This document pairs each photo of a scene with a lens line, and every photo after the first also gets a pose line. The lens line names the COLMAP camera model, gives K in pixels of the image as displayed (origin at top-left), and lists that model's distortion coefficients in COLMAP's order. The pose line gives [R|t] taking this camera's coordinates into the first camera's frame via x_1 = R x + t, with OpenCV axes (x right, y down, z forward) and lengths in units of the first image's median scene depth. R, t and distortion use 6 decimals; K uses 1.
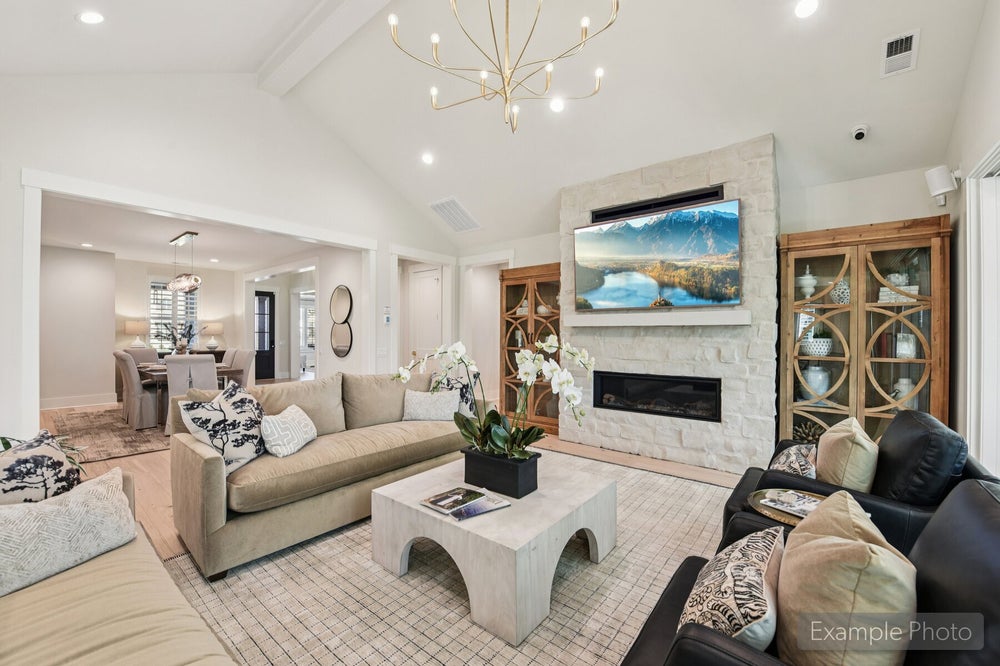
lens RADIAL K [[401.9, 0, 498.5], [0, 401.9, 333.9], [0, 0, 1]] dist [-0.020167, -0.000025]
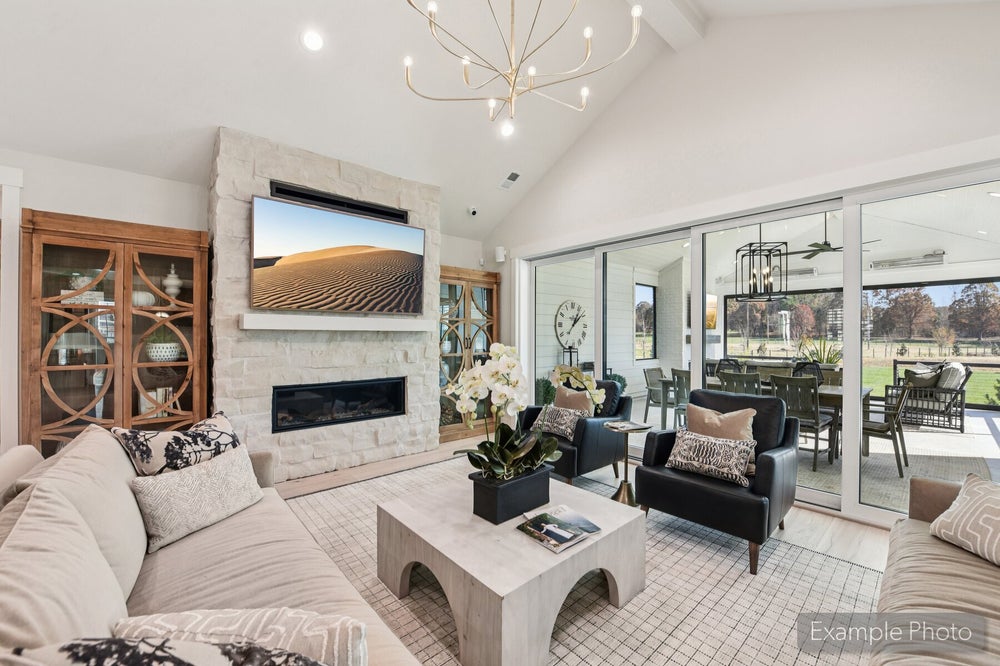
lens RADIAL K [[401.9, 0, 498.6], [0, 401.9, 335.3], [0, 0, 1]] dist [-0.020167, -0.000025]
pose [[0.157350, -0.001190, 0.987542, -0.530837], [-0.001496, 0.999998, 0.001444, -0.010784], [-0.987542, -0.001704, 0.157348, 0.517235]]
